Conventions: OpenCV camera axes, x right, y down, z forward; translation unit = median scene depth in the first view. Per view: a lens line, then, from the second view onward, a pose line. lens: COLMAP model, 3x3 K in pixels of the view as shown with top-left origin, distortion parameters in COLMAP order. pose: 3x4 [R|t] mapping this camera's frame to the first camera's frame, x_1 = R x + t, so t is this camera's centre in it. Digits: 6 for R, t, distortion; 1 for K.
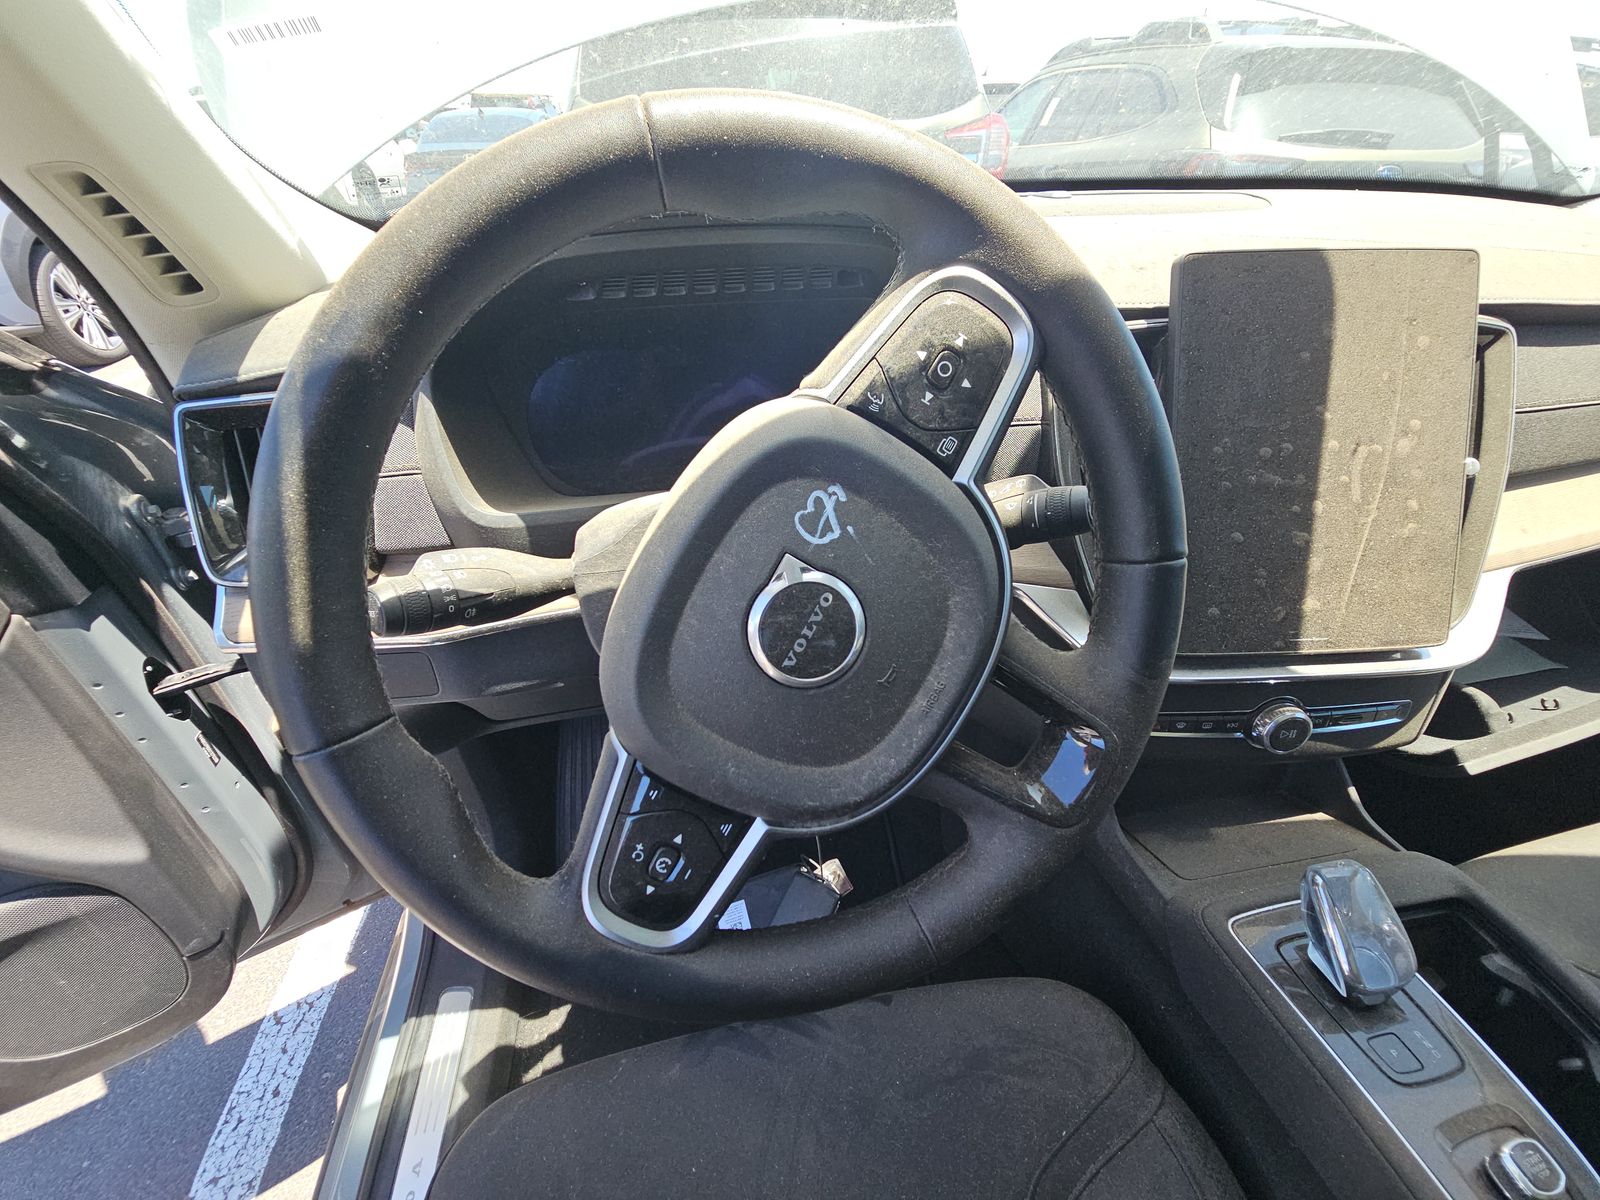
lens RADIAL K [[647.6, 0, 792.0], [0, 647.6, 608.1], [0, 0, 1]] dist [-0.000584, -0.000083]
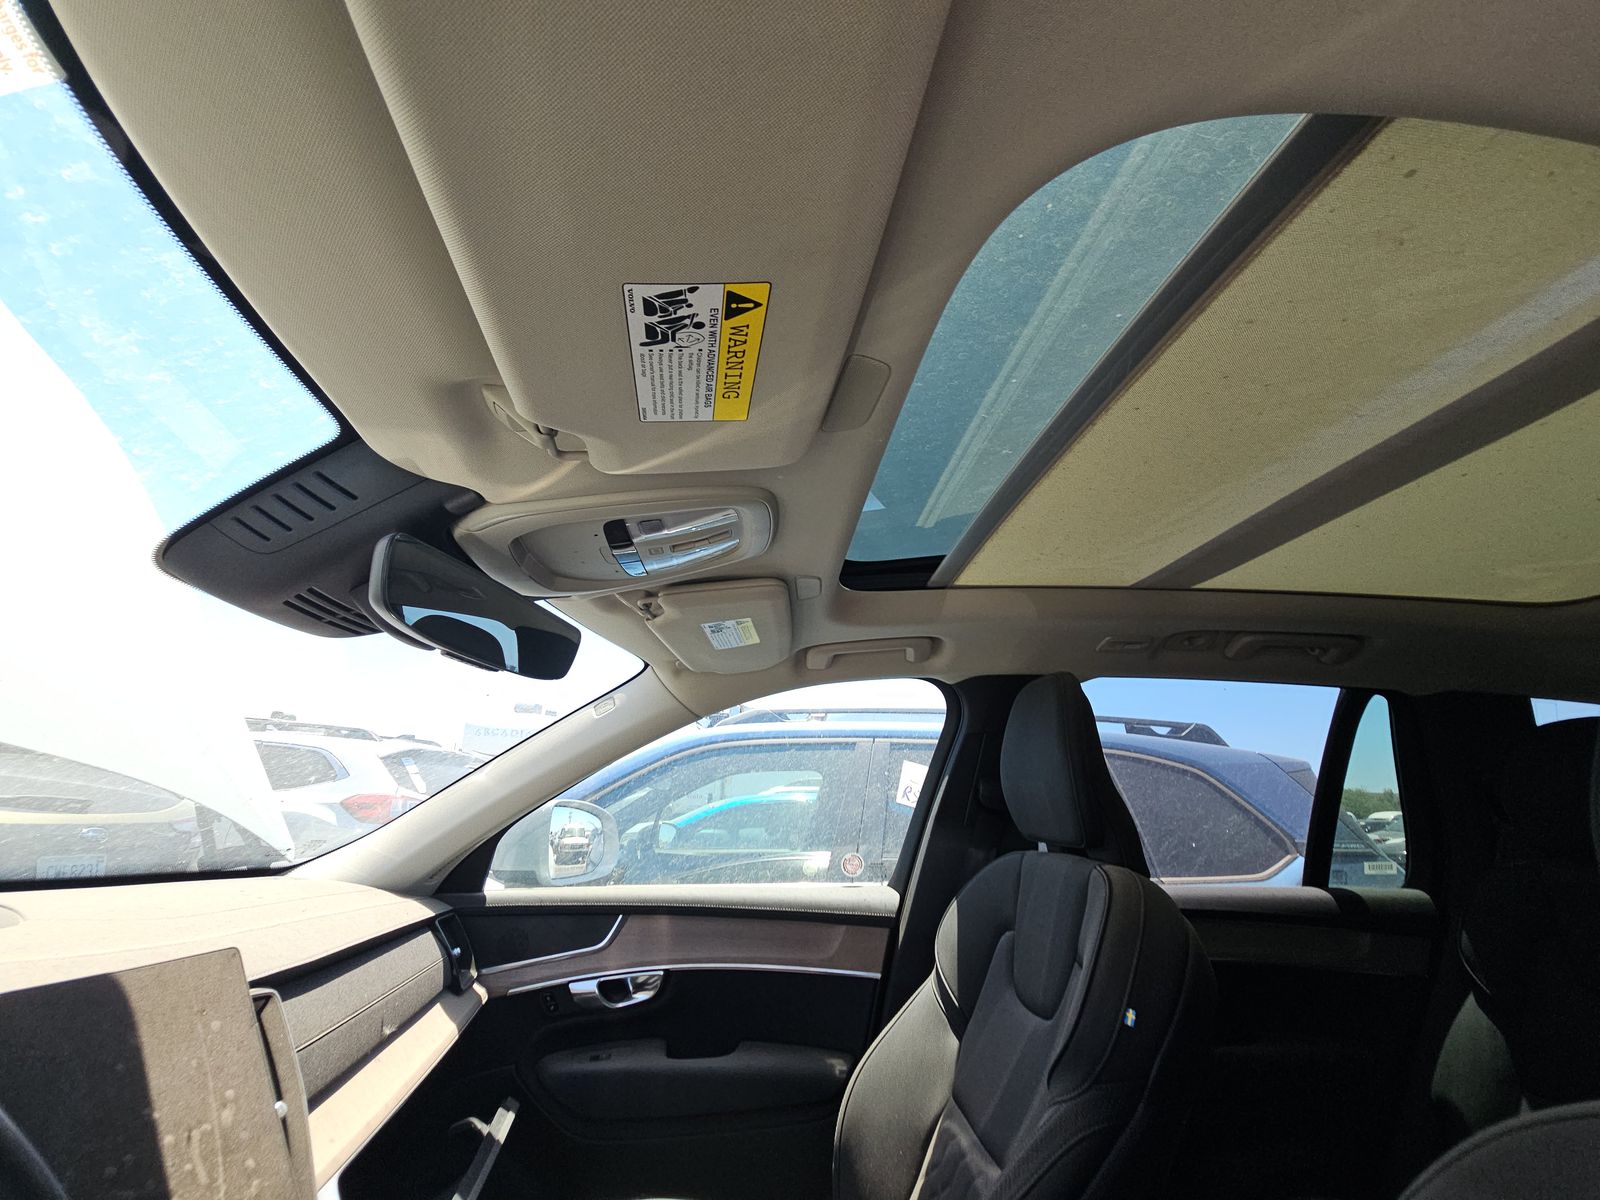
lens RADIAL K [[648.9, 0, 800.0], [0, 648.9, 600.0], [0, 0, 1]] dist [0.020100, -0.019924]
pose [[0.124155, 0.297668, 0.946562, -0.302534], [0.556120, 0.769166, -0.314825, -0.031466], [-0.821776, 0.565489, -0.070044, -0.300096]]
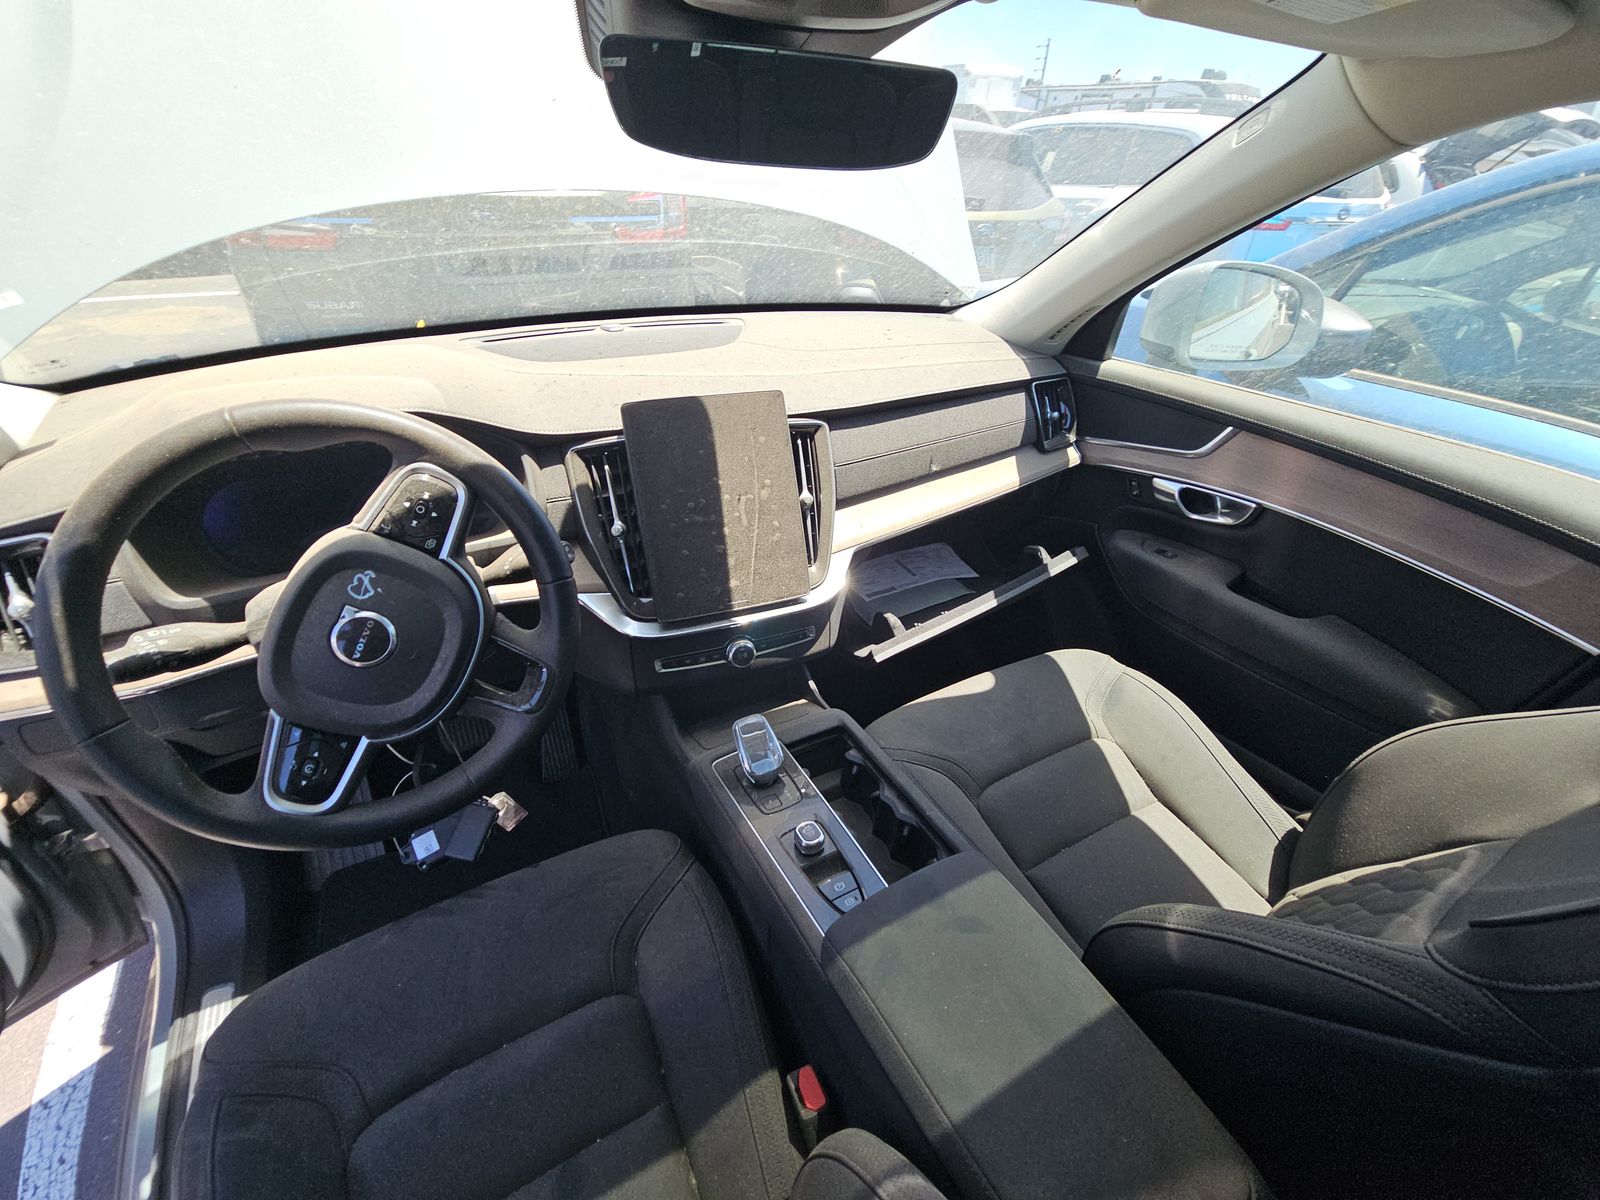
lens RADIAL K [[656.9, 0, 797.4], [0, 656.9, 605.2], [0, 0, 1]] dist [0.020123, -0.014365]
pose [[0.948400, -0.148082, 0.280374, 0.474453], [0.152278, 0.988314, 0.006887, 0.075586], [-0.278118, 0.036164, 0.959866, -0.901207]]
